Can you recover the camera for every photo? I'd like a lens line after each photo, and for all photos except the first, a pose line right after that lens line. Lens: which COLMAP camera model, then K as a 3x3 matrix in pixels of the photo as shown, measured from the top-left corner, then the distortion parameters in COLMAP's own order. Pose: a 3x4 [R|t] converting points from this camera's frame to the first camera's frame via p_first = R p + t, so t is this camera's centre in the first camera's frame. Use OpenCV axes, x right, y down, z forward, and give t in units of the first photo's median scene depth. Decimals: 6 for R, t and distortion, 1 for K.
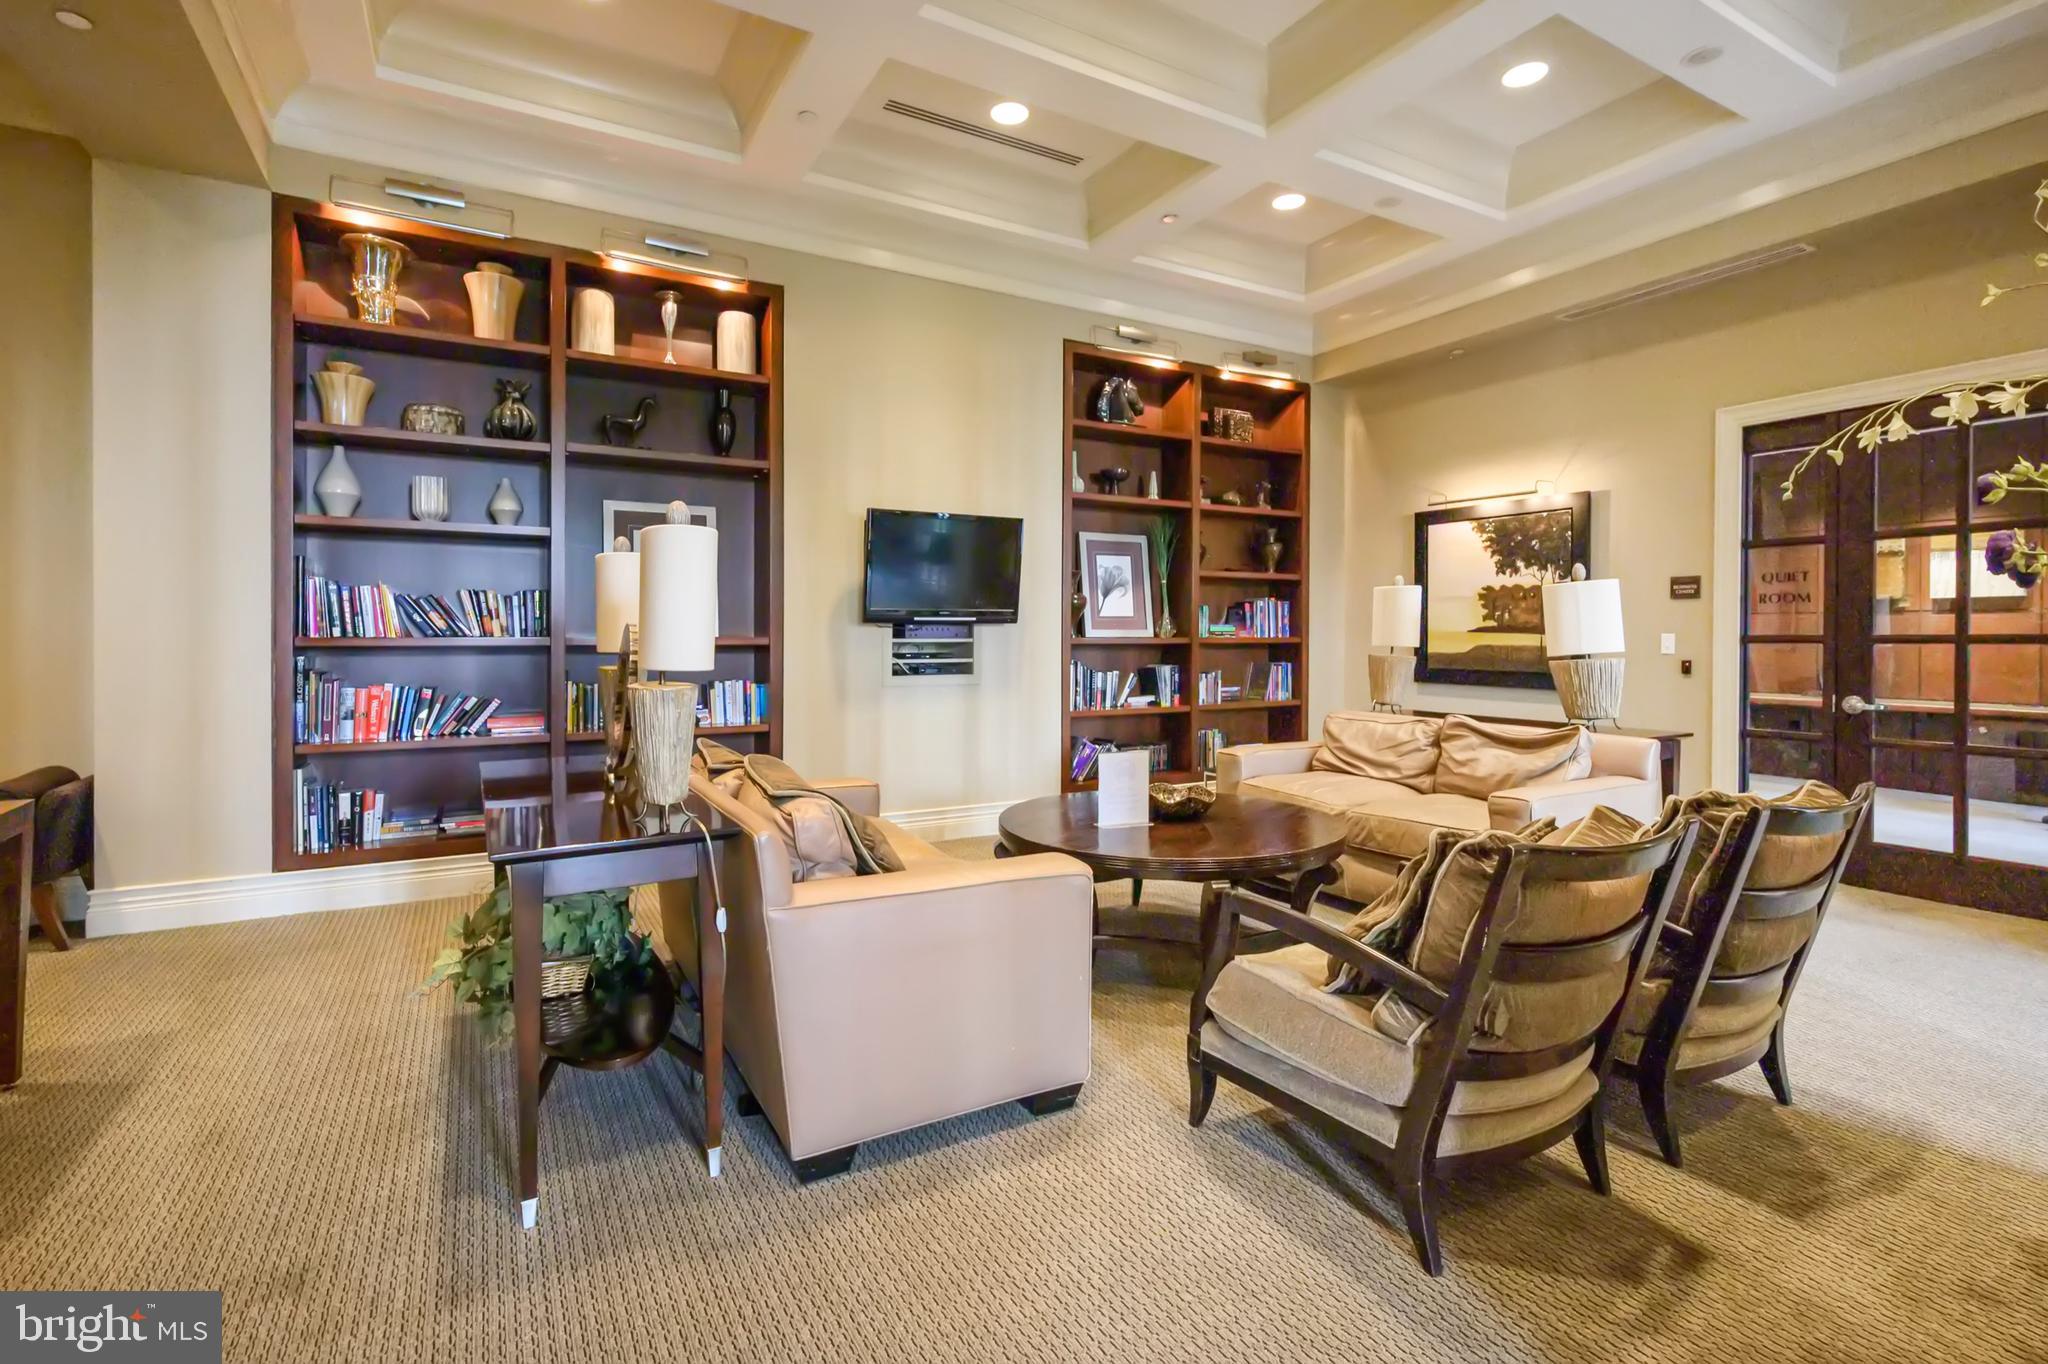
lens RADIAL K [[936.8, 0, 1019.3], [0, 936.8, 640.5], [0, 0, 1]] dist [0.001259, 0.000003]
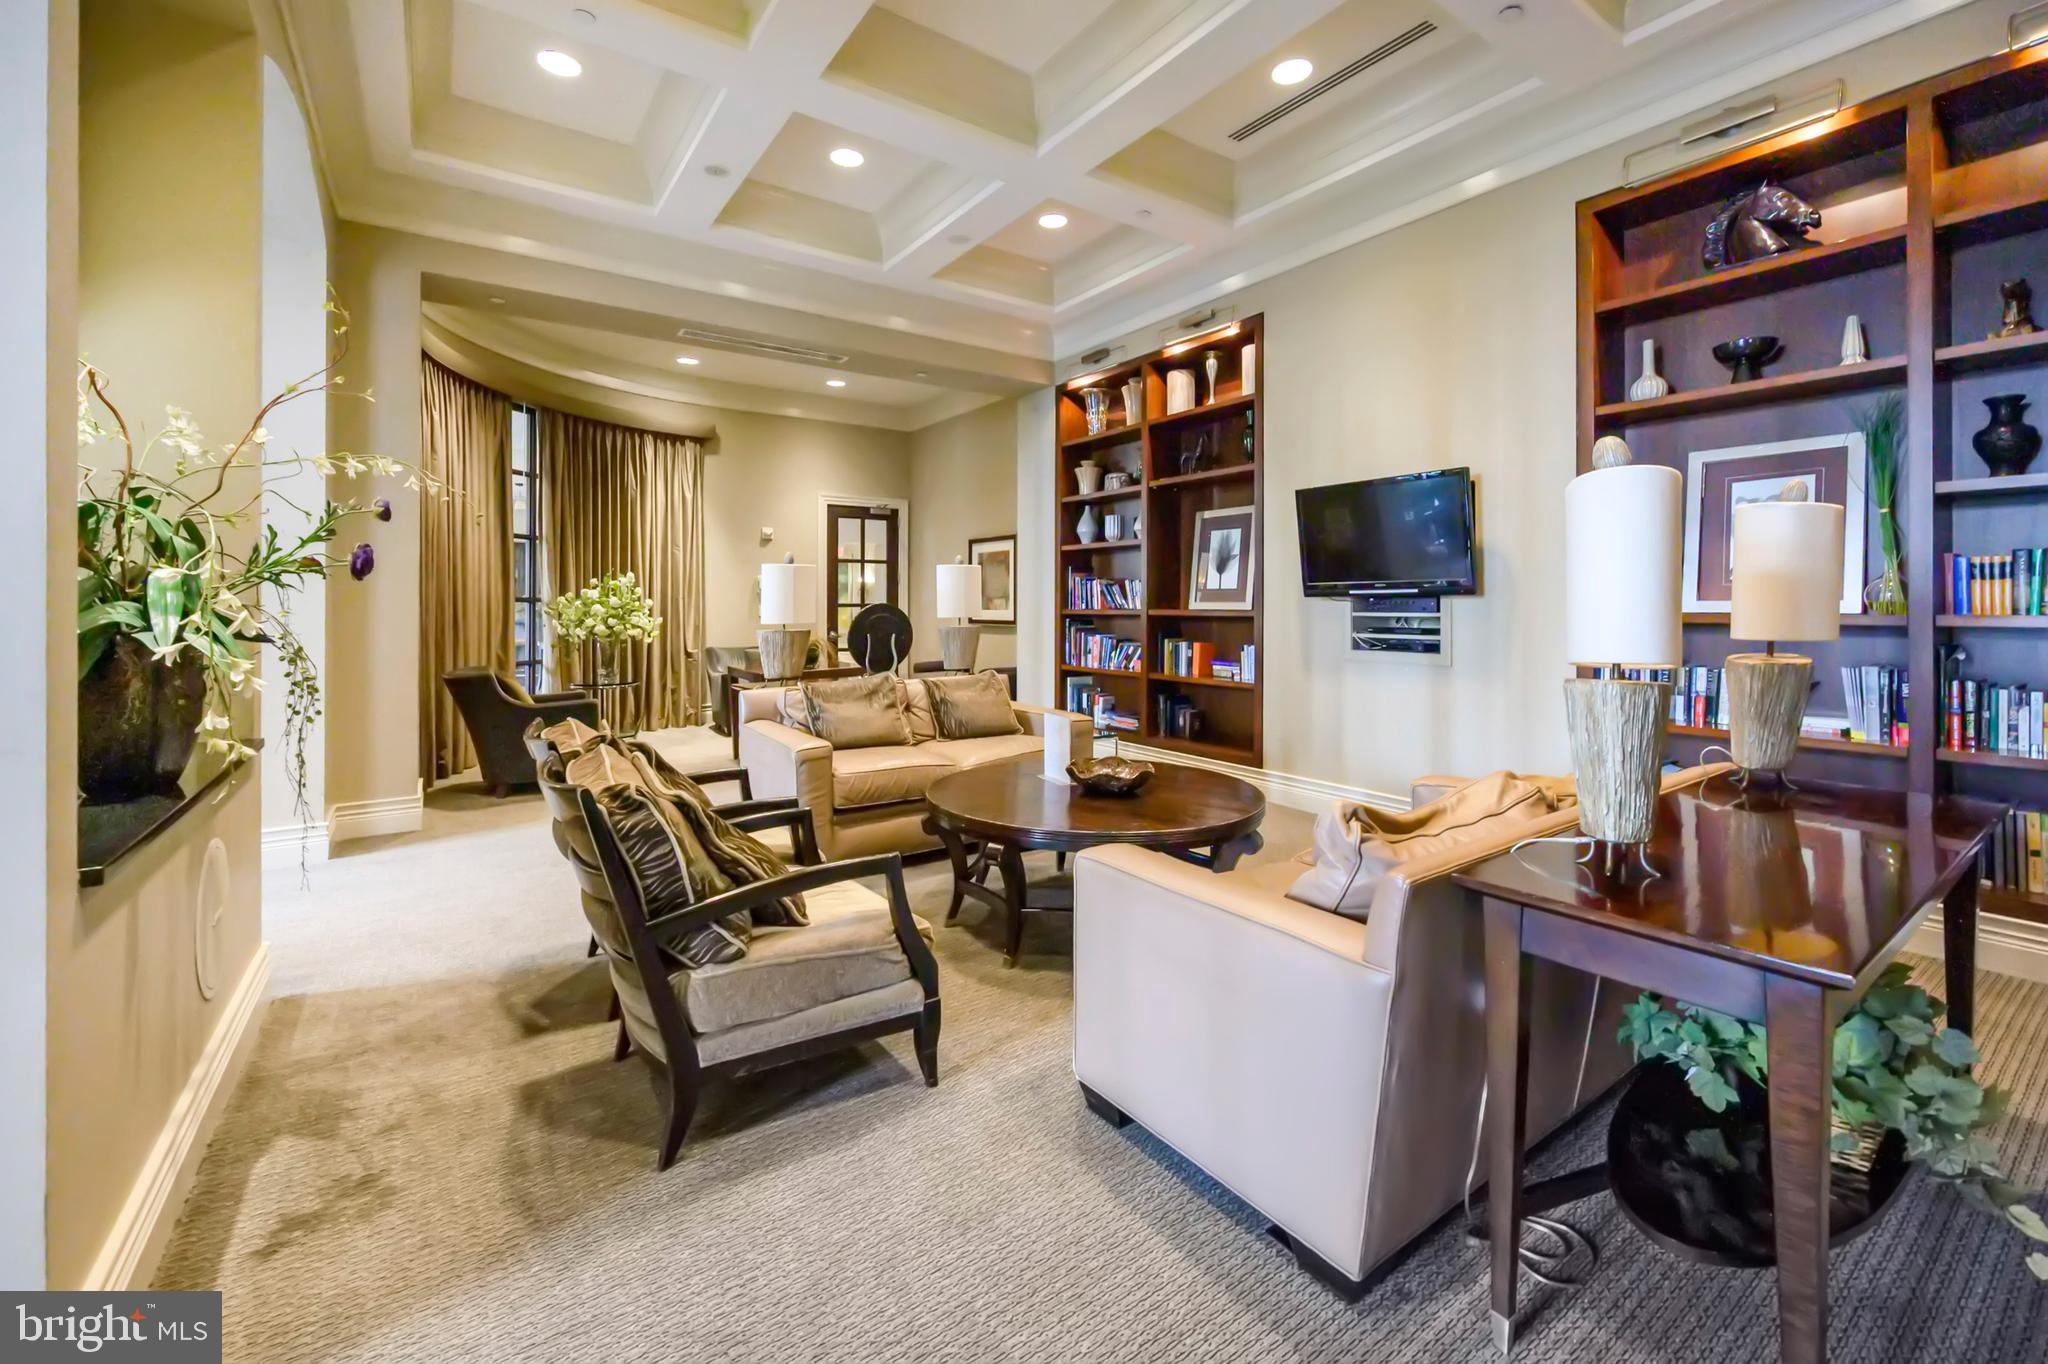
lens RADIAL K [[846.5, 0, 1020.7], [0, 846.5, 604.0], [0, 0, 1]] dist [-0.000134, -0.000027]
pose [[0.084626, -0.000876, -0.996412, 0.852025], [-0.001134, 0.999999, -0.000976, -0.011153], [0.996412, 0.001213, 0.084625, 0.663587]]
